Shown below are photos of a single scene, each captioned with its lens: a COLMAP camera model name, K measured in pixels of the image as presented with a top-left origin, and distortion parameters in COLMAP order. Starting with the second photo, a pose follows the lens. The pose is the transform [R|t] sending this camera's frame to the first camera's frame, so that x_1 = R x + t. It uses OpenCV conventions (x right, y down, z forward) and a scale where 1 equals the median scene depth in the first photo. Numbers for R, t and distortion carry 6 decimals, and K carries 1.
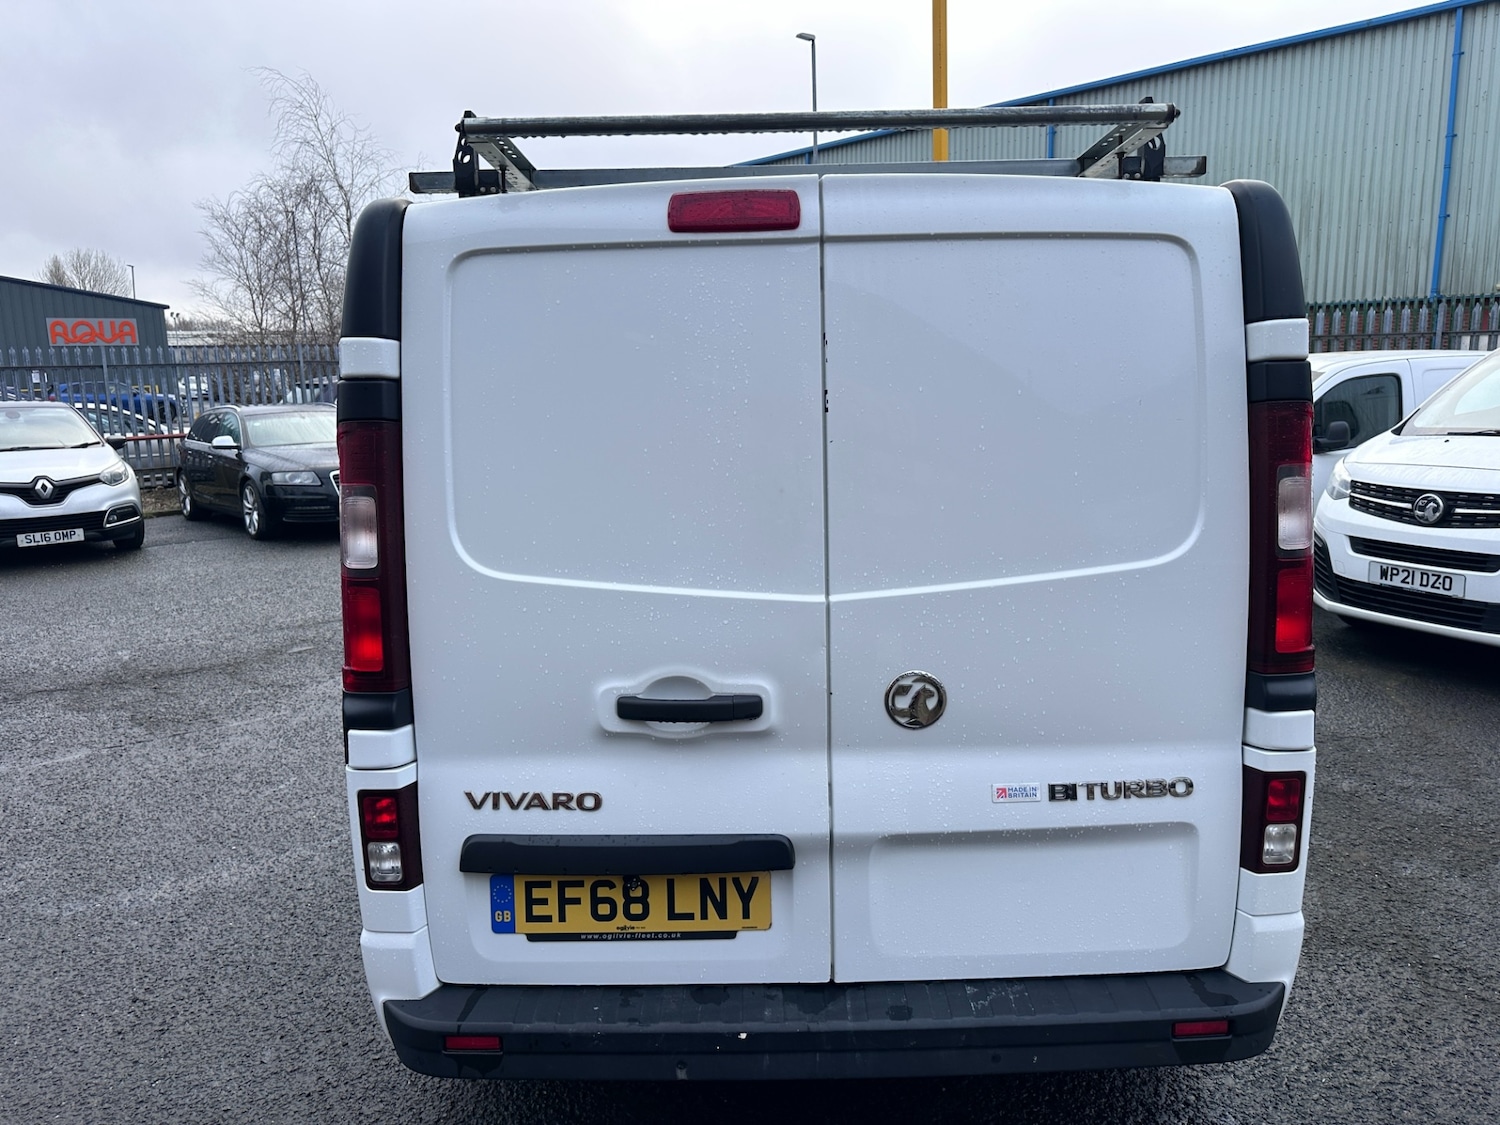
lens RADIAL K [[1035.3, 0, 758.8], [0, 1035.3, 555.2], [0, 0, 1]] dist [0.063520, -0.074442]
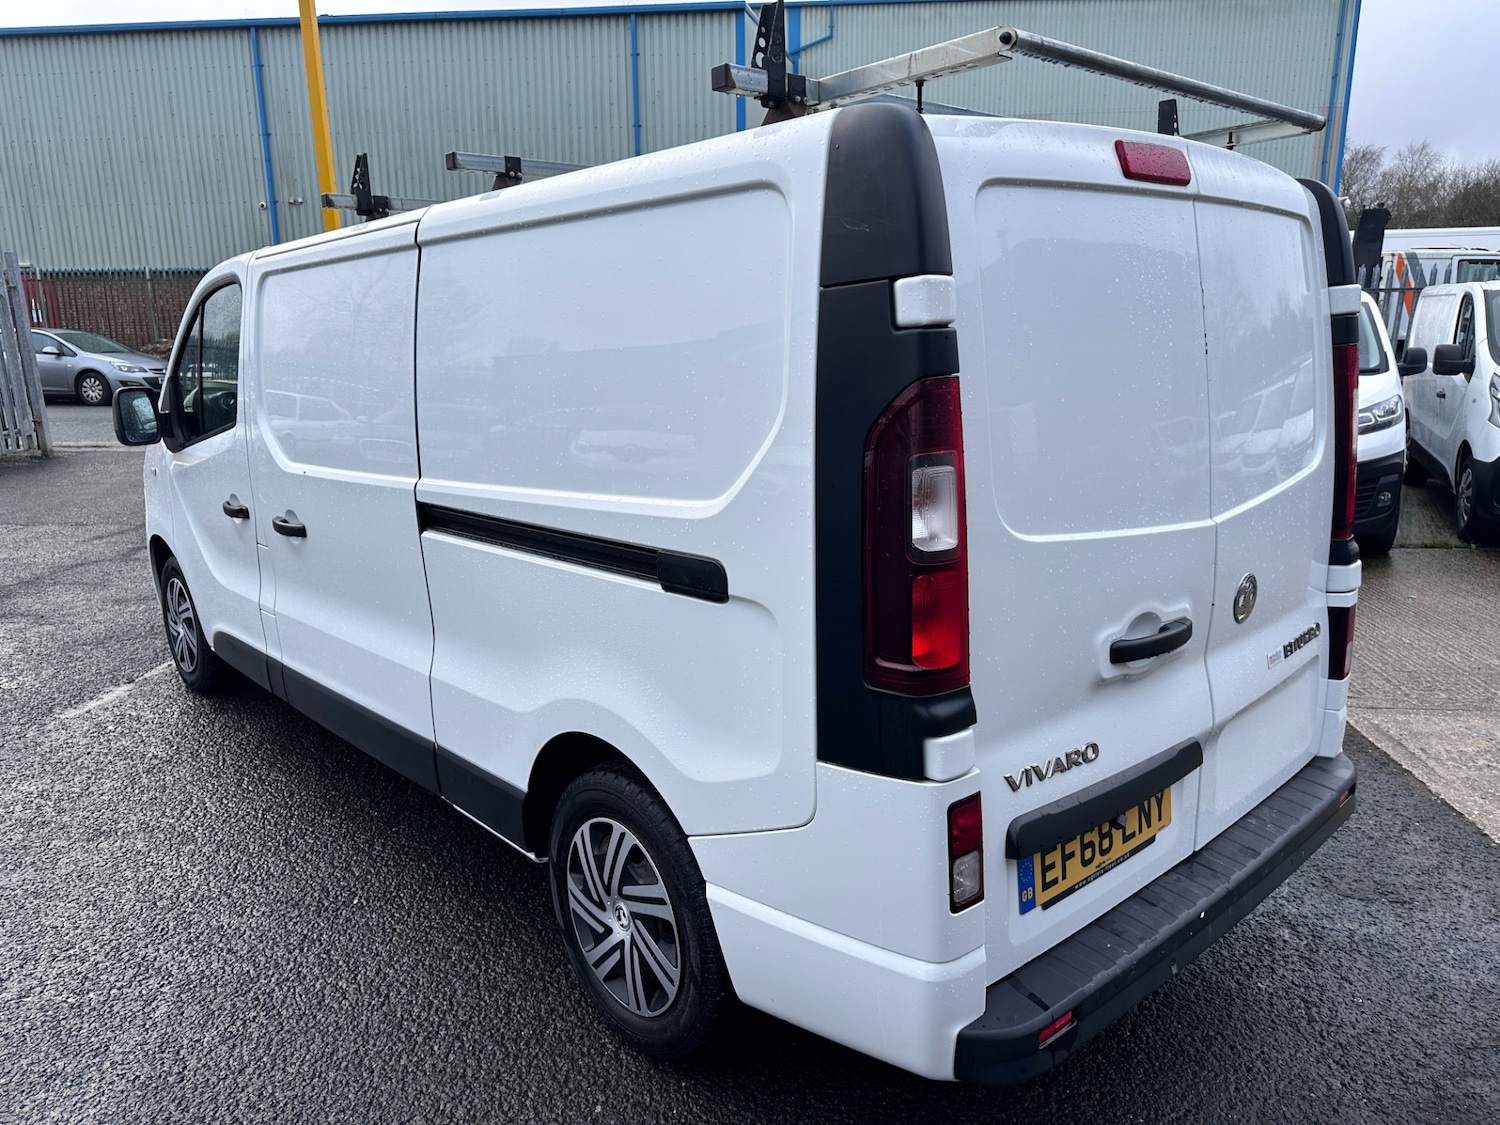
lens RADIAL K [[1026.2, 0, 734.6], [0, 1026.2, 569.7], [0, 0, 1]] dist [0.030388, -0.036125]
pose [[0.756556, -0.145728, 0.637484, -1.009498], [0.108400, 0.989314, 0.097509, -0.069743], [-0.644881, -0.004668, 0.764268, 0.455321]]
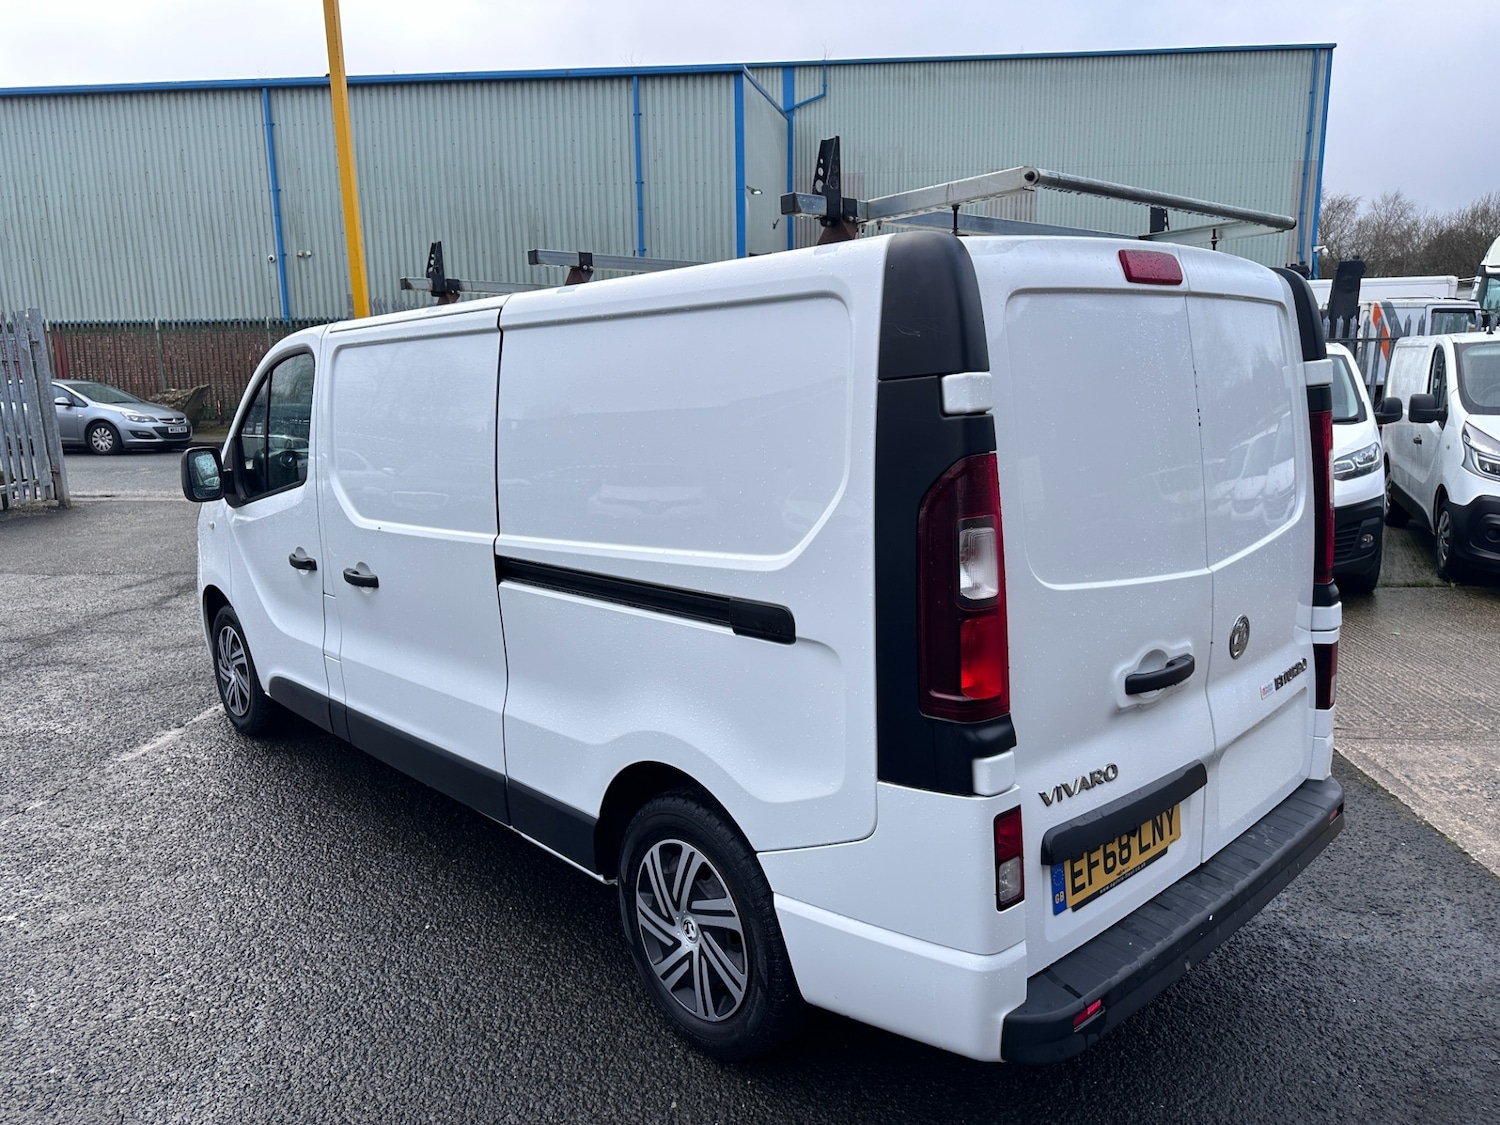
lens RADIAL K [[1021.7, 0, 750.0], [0, 1021.7, 562.5], [0, 0, 1]] dist [0.034820, -0.041171]
pose [[0.744465, -0.120551, 0.656688, -1.156881], [0.114826, 0.992027, 0.051936, -0.096928], [-0.657713, 0.036741, 0.752372, 0.391471]]
